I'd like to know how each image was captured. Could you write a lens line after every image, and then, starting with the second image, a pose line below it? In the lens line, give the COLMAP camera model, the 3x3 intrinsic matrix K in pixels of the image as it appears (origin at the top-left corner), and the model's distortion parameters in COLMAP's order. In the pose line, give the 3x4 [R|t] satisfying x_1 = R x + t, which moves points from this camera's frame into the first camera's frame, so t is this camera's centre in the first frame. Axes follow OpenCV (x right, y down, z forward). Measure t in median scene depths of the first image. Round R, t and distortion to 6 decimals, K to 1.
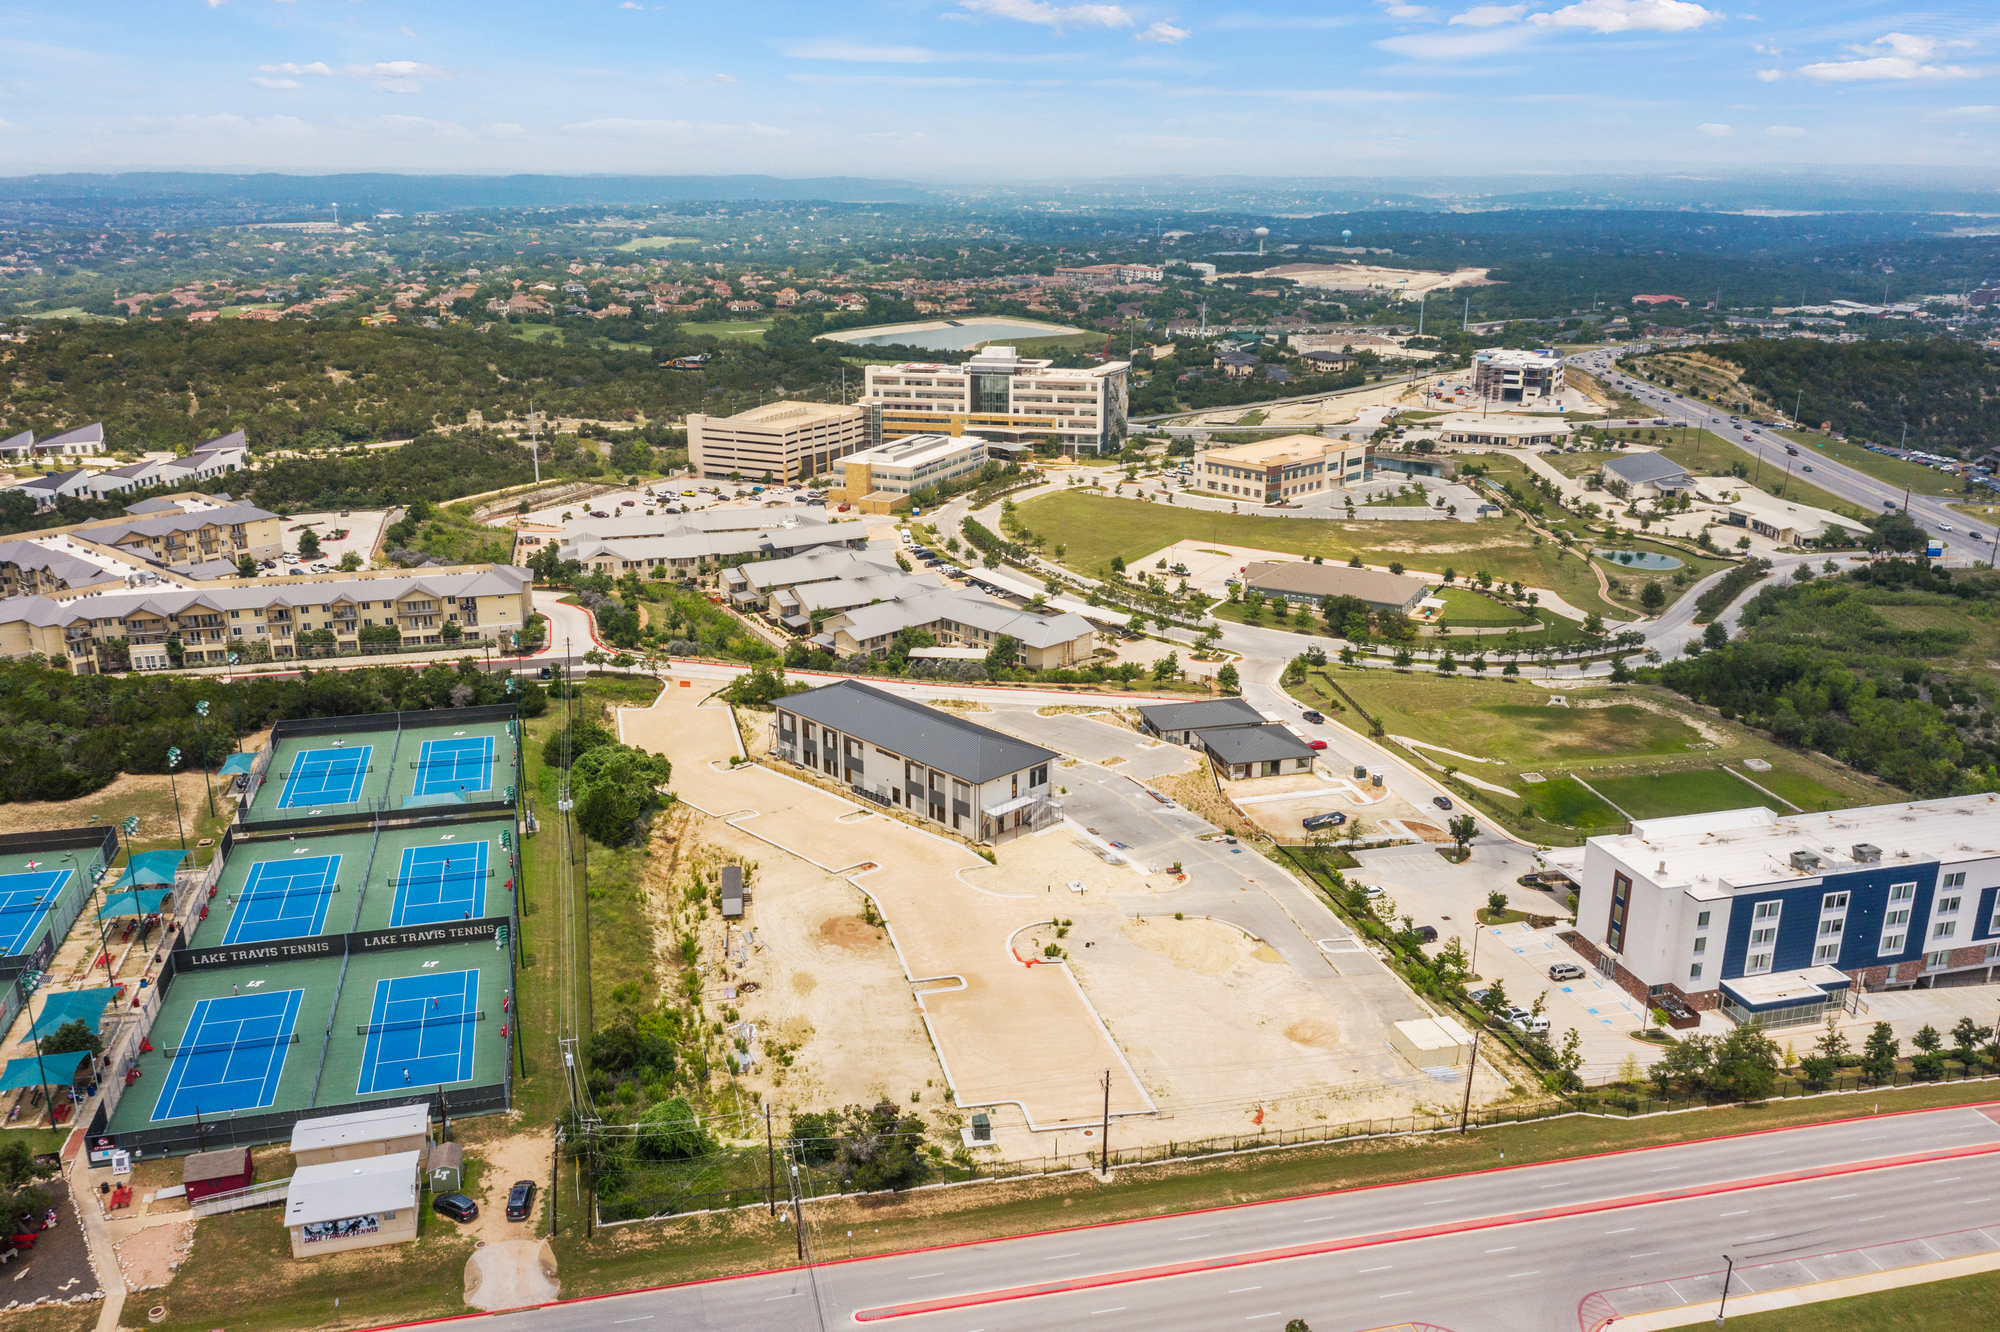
lens RADIAL K [[1604.9, 0, 1001.9], [0, 1604.9, 671.2], [0, 0, 1]] dist [-0.012175, -0.001719]
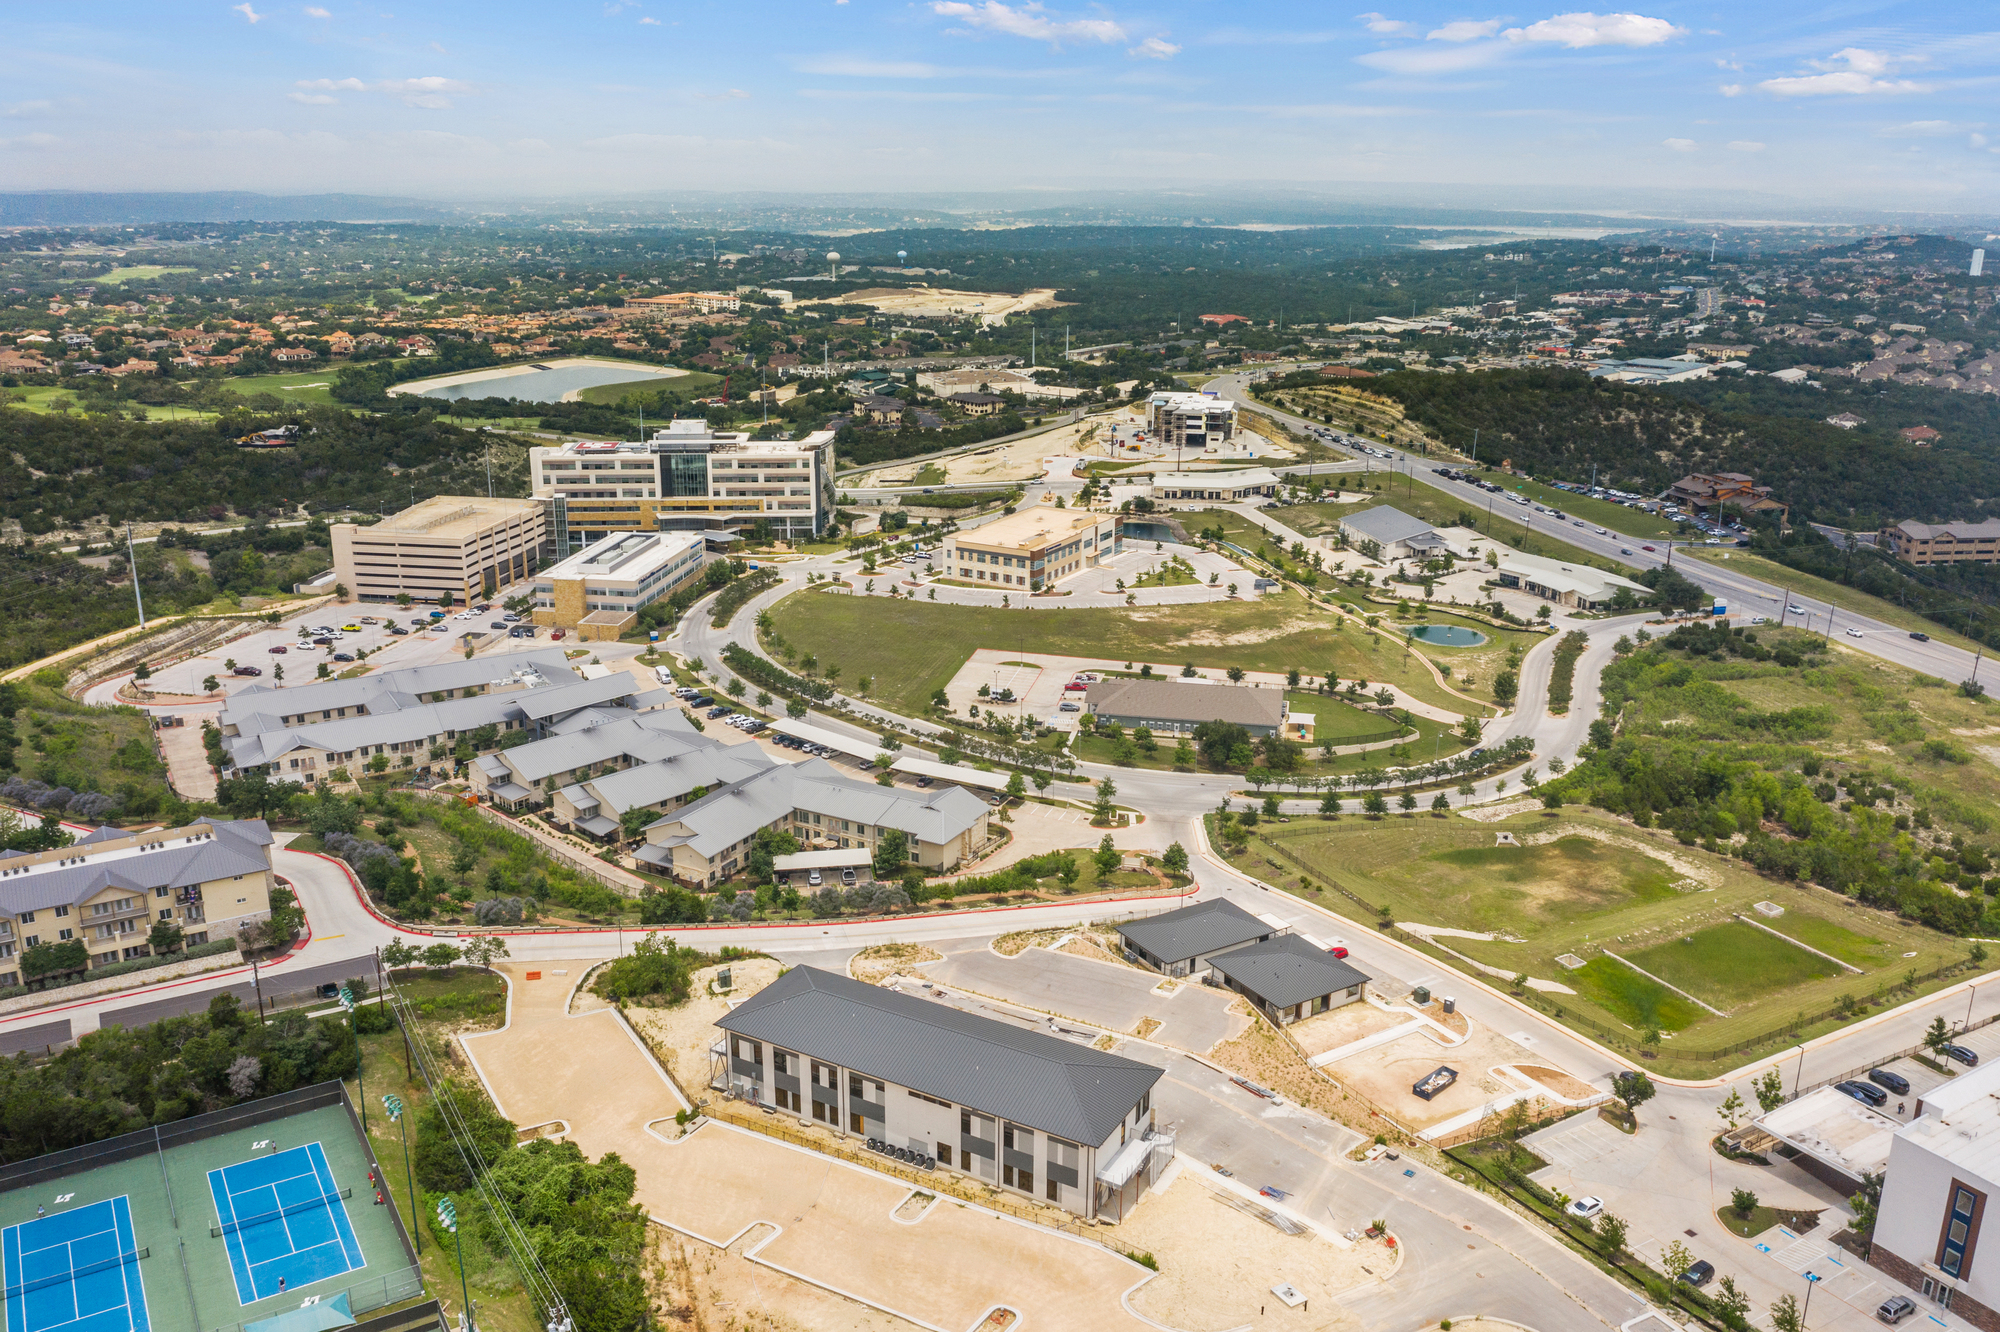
lens RADIAL K [[1604.9, 0, 1004.8], [0, 1604.9, 657.2], [0, 0, 1]] dist [-0.012175, -0.001719]
pose [[0.958190, -0.077770, 0.275359, -0.122900], [0.082255, 0.996600, -0.004758, -0.077686], [-0.274053, 0.027209, 0.961330, 0.162261]]
